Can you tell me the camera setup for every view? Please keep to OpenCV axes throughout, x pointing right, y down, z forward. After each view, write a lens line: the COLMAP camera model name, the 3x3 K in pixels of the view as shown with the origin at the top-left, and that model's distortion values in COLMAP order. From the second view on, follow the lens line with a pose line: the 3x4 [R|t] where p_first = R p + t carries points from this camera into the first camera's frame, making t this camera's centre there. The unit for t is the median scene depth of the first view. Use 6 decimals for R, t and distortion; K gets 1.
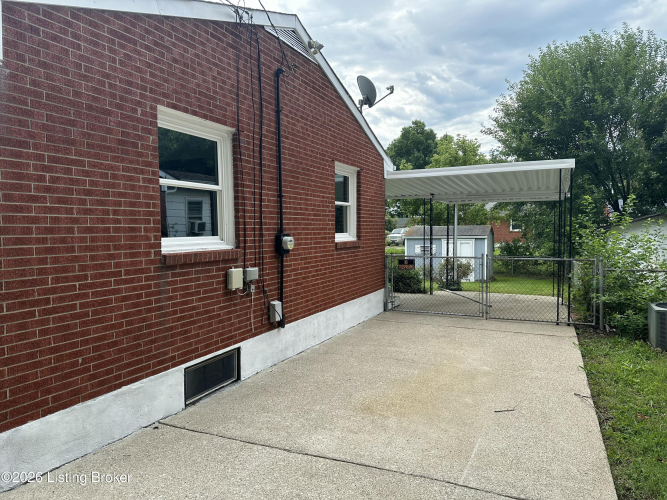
lens RADIAL K [[468.7, 0, 328.3], [0, 468.7, 251.5], [0, 0, 1]] dist [0.065268, -0.086545]
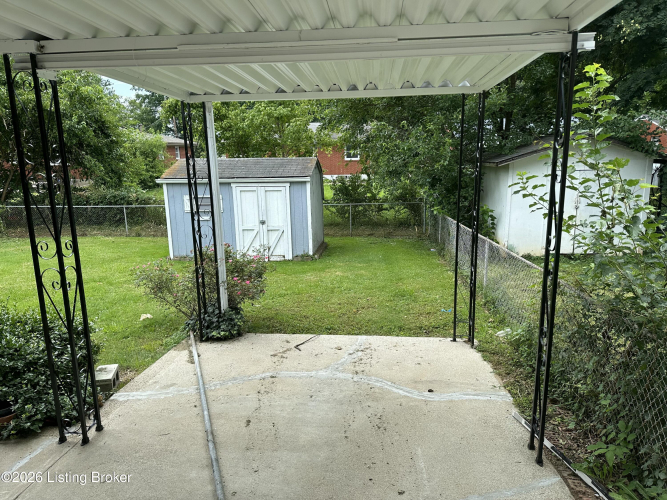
lens RADIAL K [[468.7, 0, 339.3], [0, 468.7, 246.7], [0, 0, 1]] dist [0.065268, -0.086545]
pose [[0.935562, -0.080899, 0.343772, 0.159861], [0.030557, 0.988302, 0.149415, -0.030856], [-0.351838, -0.129282, 0.927090, 0.430949]]
